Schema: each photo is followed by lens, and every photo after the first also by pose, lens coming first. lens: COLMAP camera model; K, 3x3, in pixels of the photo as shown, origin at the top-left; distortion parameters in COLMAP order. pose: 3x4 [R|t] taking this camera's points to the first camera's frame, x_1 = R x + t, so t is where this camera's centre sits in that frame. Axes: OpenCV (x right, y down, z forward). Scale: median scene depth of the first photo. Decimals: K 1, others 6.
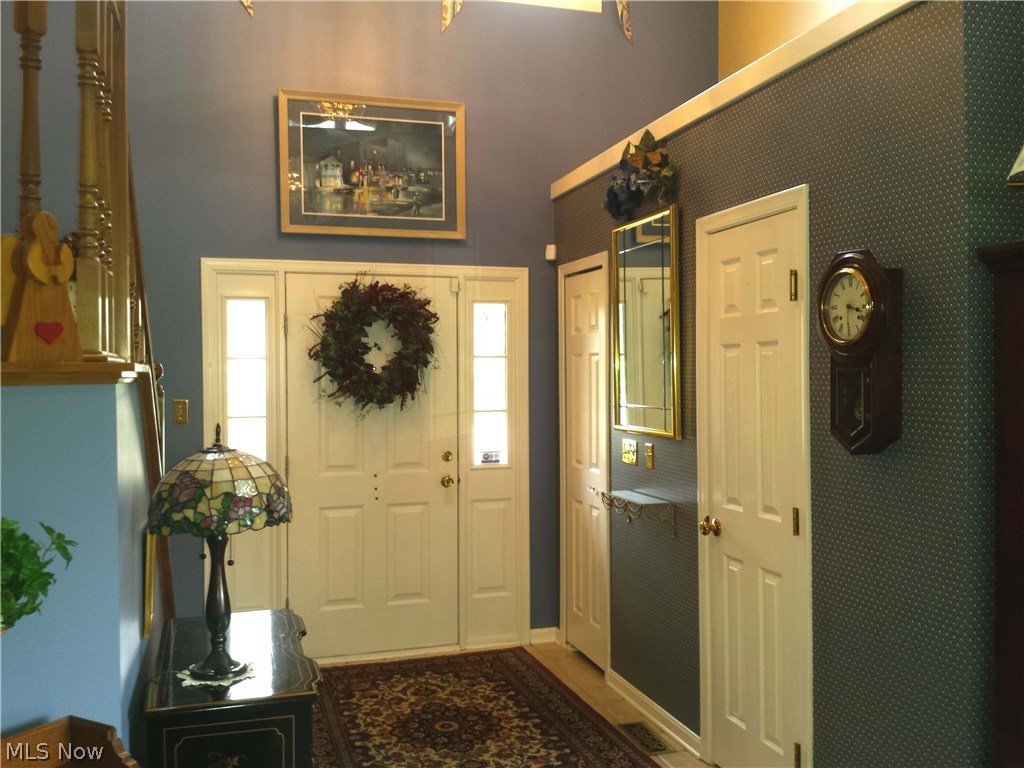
lens RADIAL K [[958.0, 0, 512.0], [0, 958.0, 384.0], [0, 0, 1]] dist [0.155558, -0.398967]
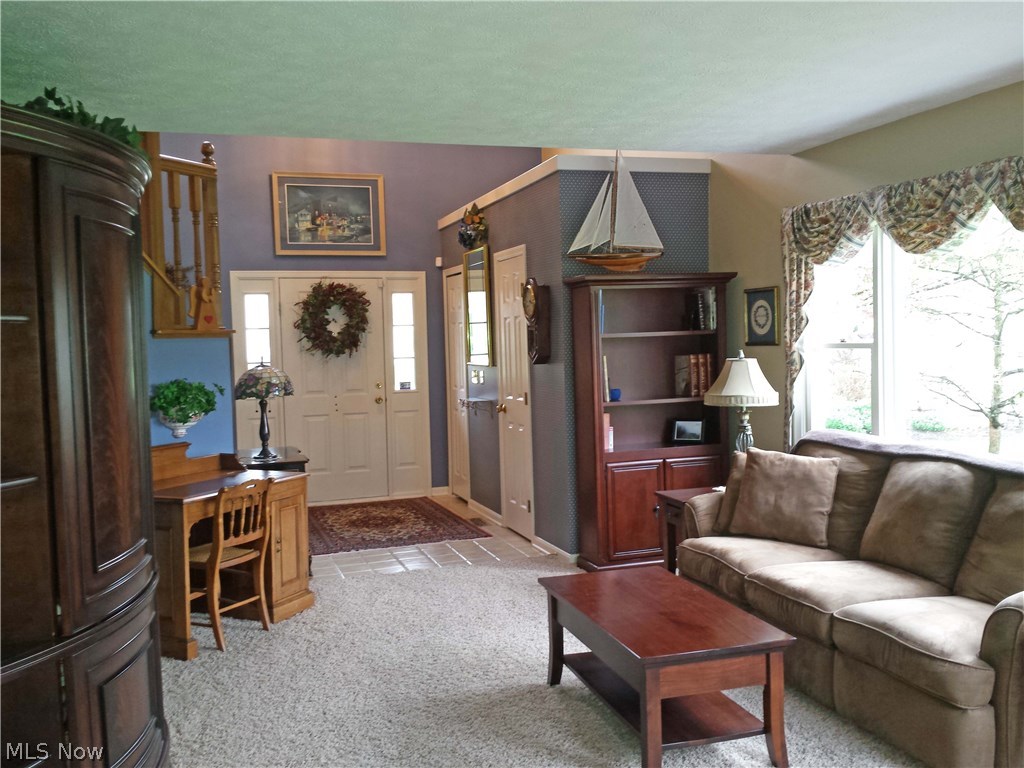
lens RADIAL K [[958.0, 0, 512.0], [0, 958.0, 384.0], [0, 0, 1]] dist [0.155558, -0.398967]
pose [[0.999474, -0.021064, 0.024660, 0.130397], [0.020239, 0.999242, 0.033248, 0.023017], [-0.025342, -0.032732, 0.999143, -0.719566]]
